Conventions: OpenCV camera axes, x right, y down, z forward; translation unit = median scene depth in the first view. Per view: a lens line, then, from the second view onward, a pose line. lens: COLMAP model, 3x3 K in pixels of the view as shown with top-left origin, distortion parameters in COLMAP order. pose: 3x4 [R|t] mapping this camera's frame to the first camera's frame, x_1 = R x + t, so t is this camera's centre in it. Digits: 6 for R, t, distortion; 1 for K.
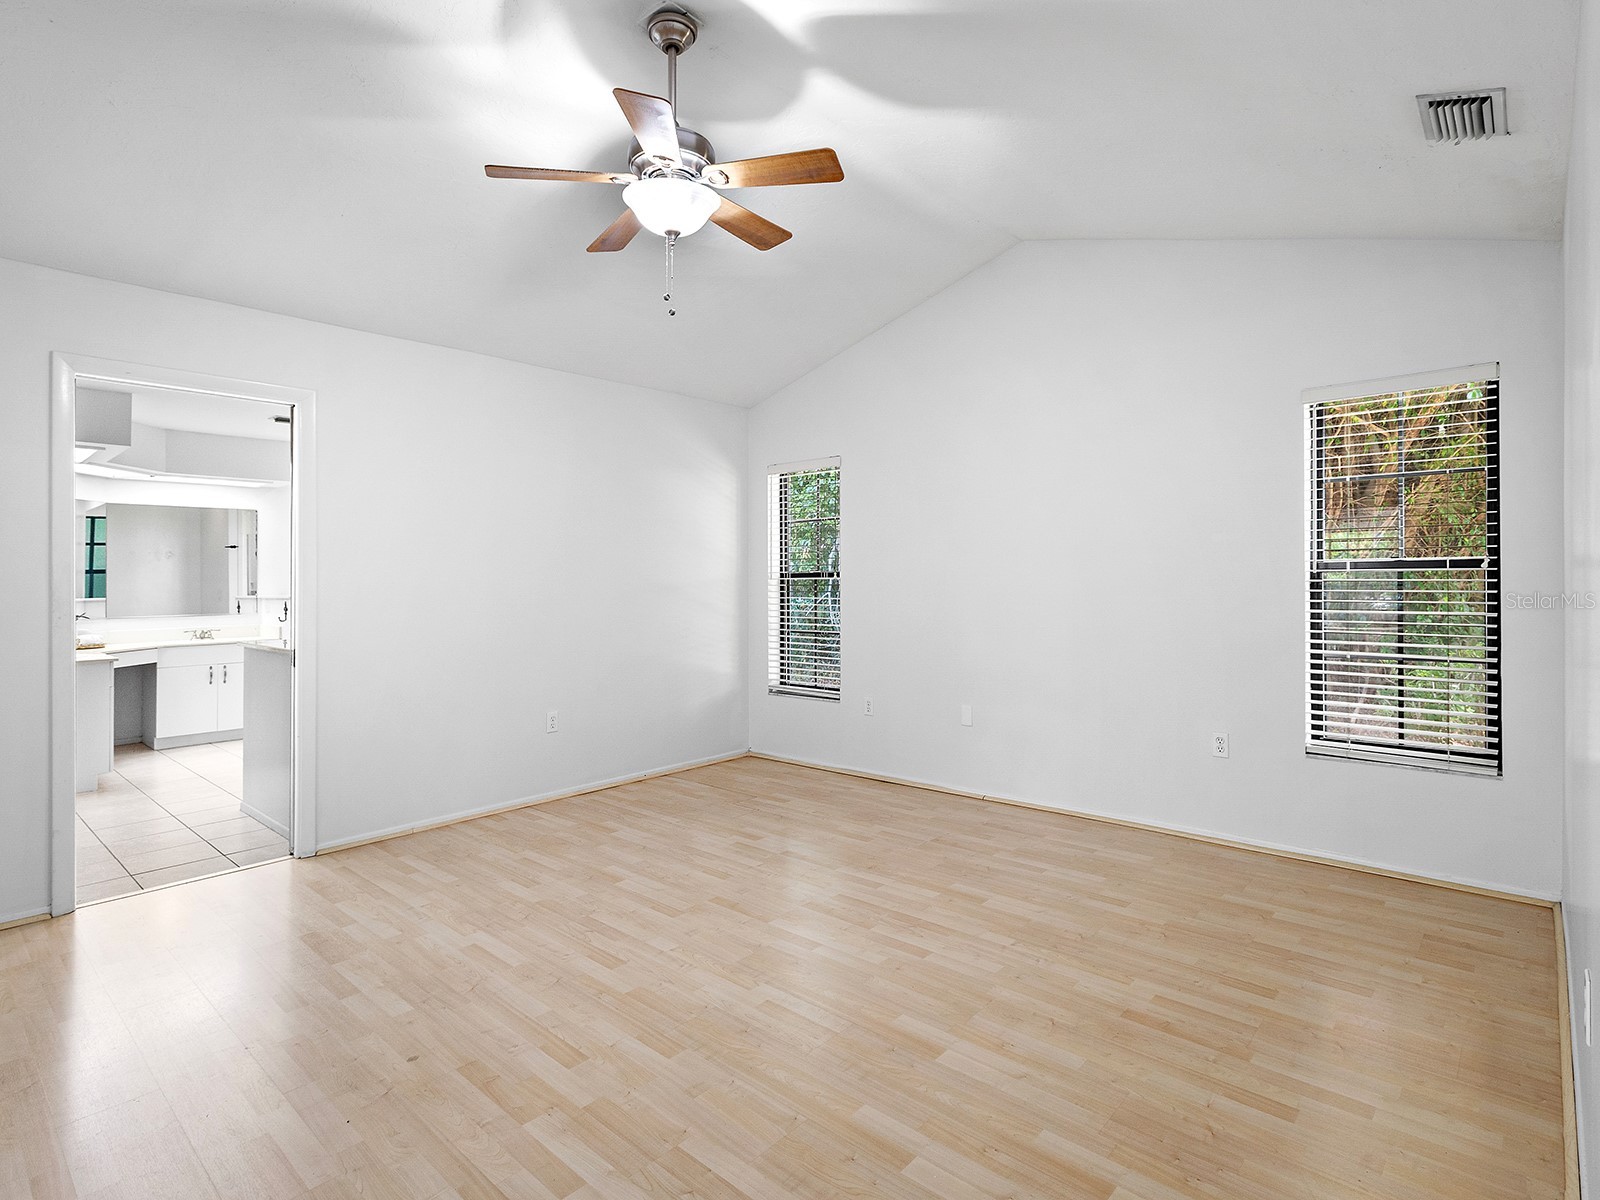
lens RADIAL K [[809.0, 0, 809.6], [0, 809.0, 587.6], [0, 0, 1]] dist [0.001752, 0.000638]
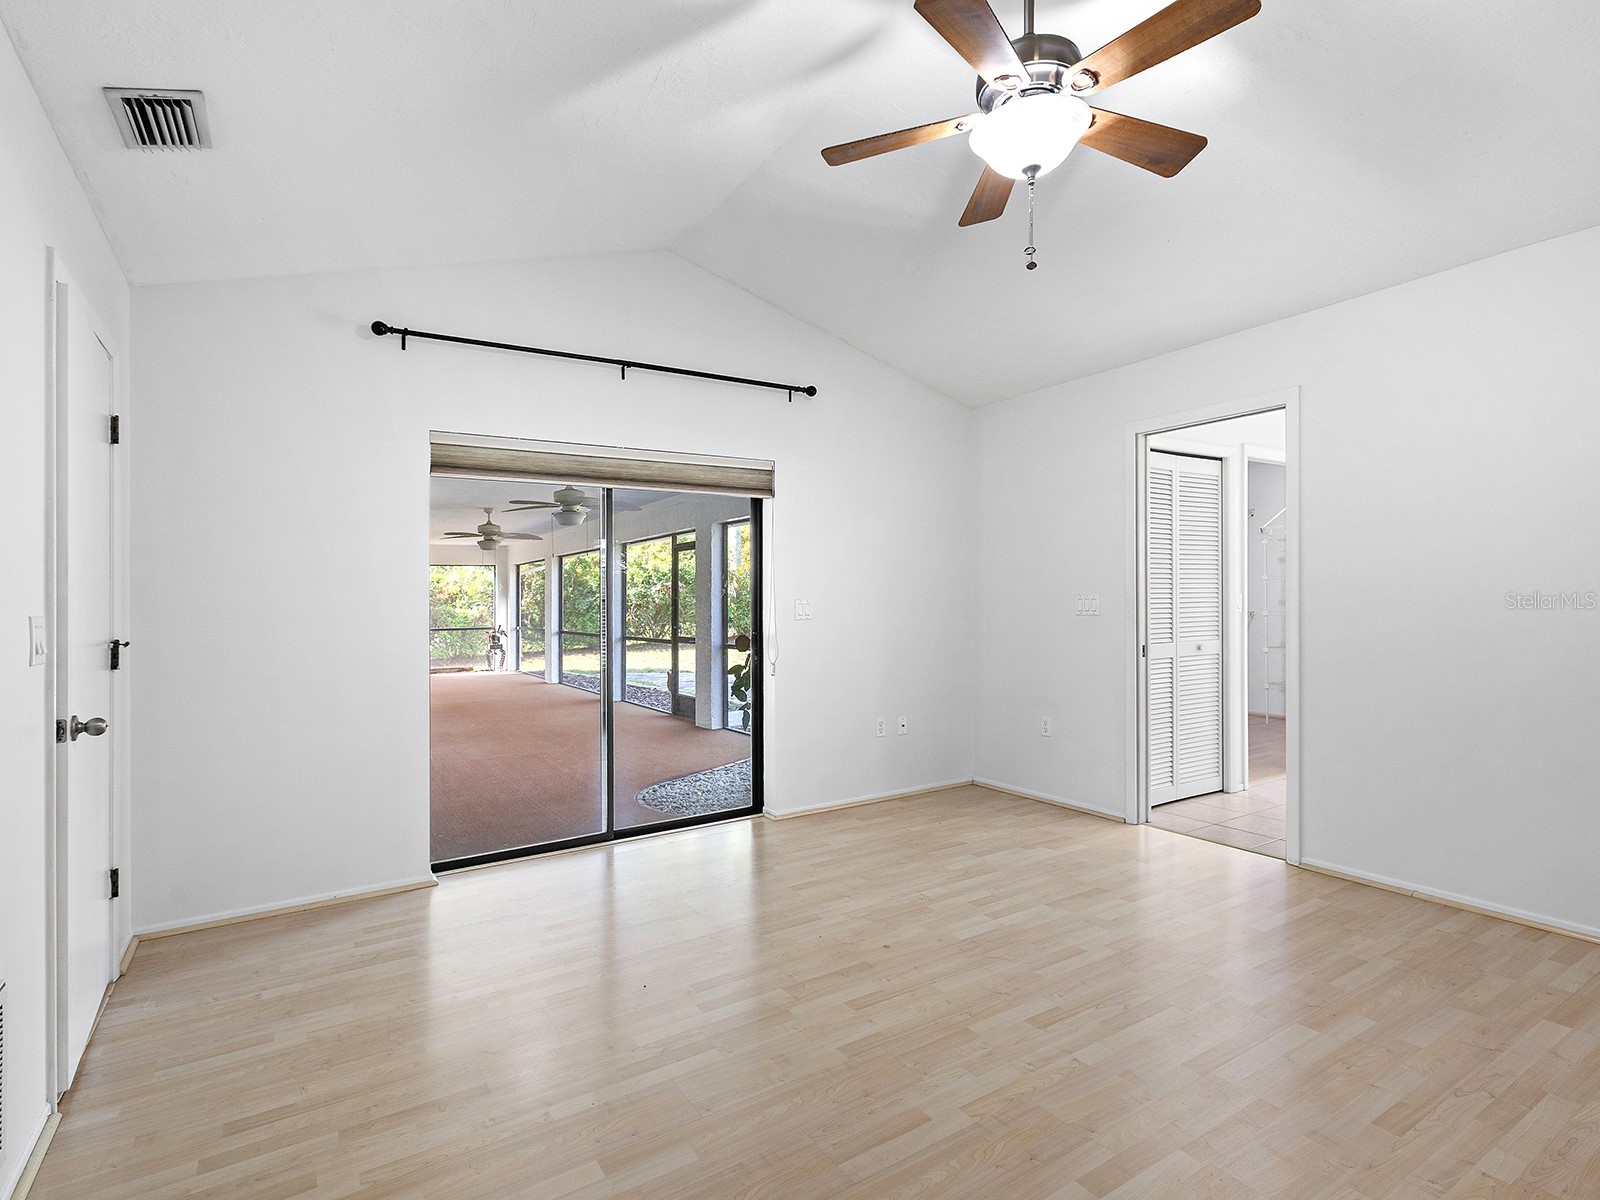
lens RADIAL K [[810.2, 0, 806.7], [0, 810.2, 576.9], [0, 0, 1]] dist [0.009013, -0.005443]
pose [[-0.272780, -0.009349, -0.962031, 0.496589], [0.014791, 0.999794, -0.013910, -0.009571], [0.961963, -0.018024, -0.272585, 0.728235]]
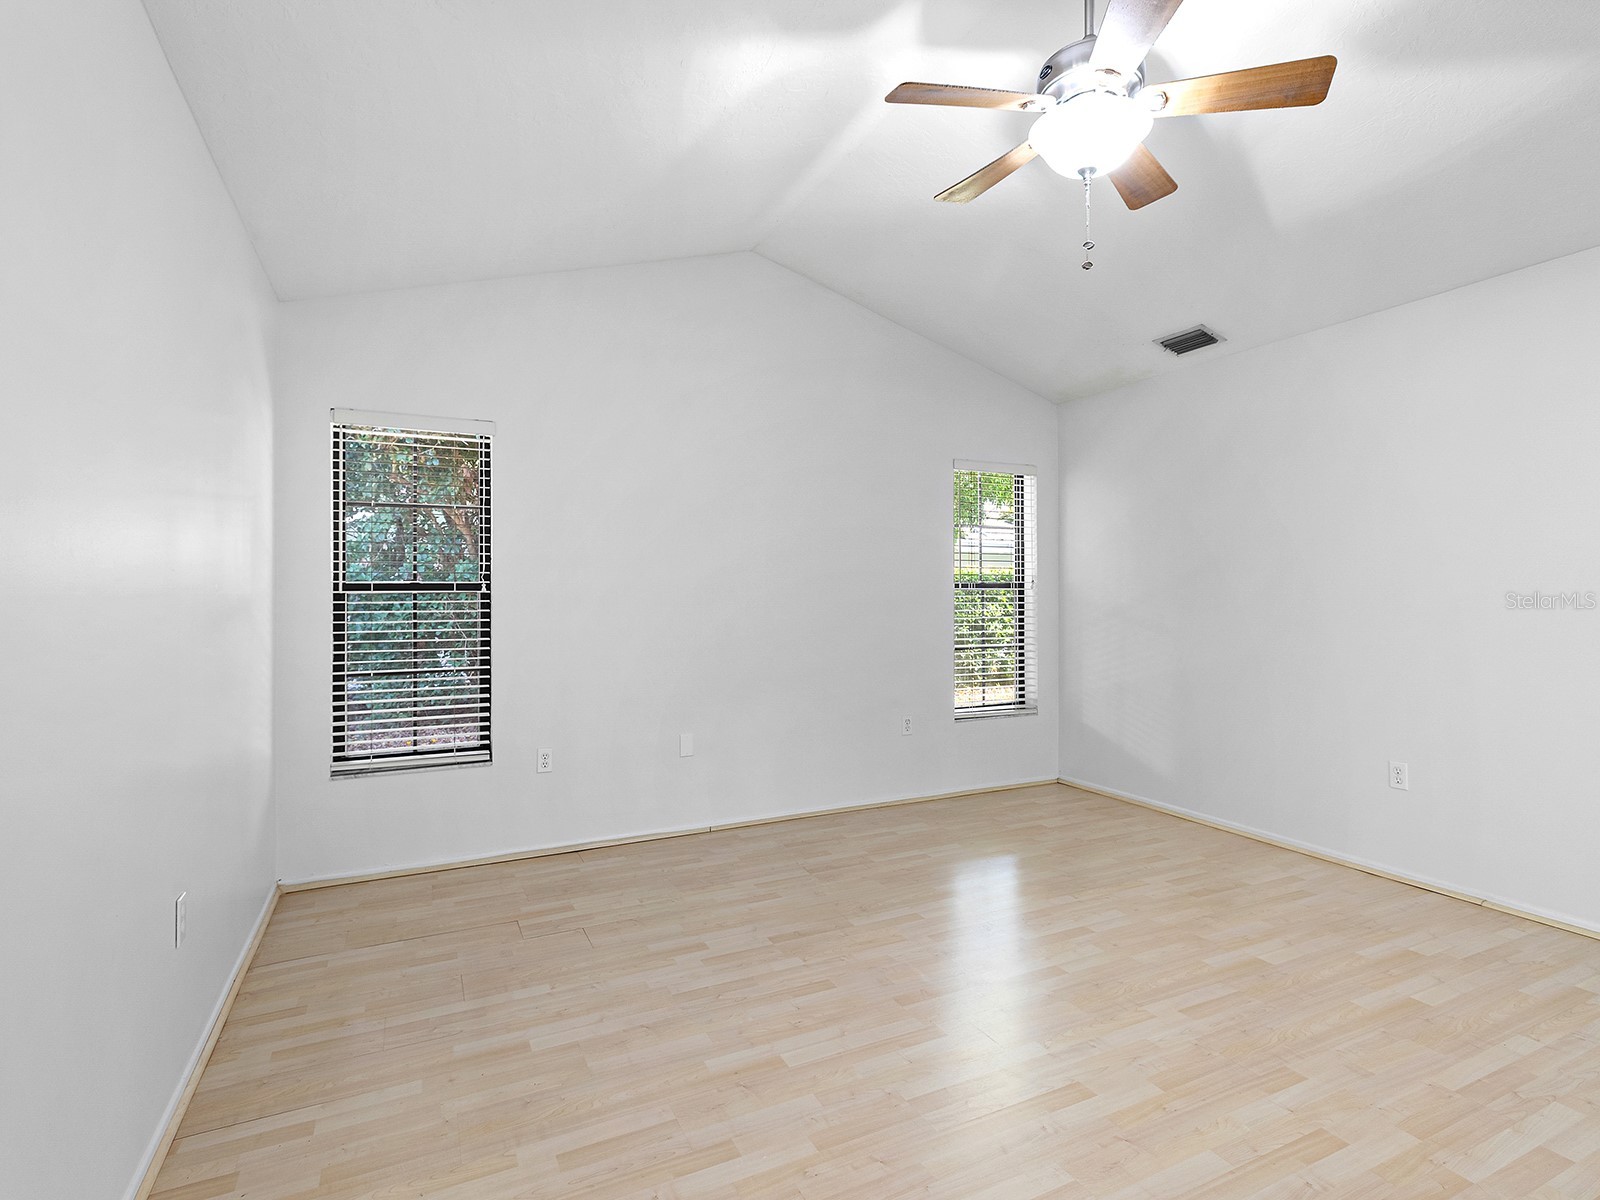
lens RADIAL K [[810.2, 0, 806.7], [0, 810.2, 576.9], [0, 0, 1]] dist [0.009013, -0.005443]
pose [[0.380141, 0.029684, 0.924452, -0.763595], [0.007673, 0.999349, -0.035244, 0.005843], [-0.924897, 0.020491, 0.379666, 0.677526]]
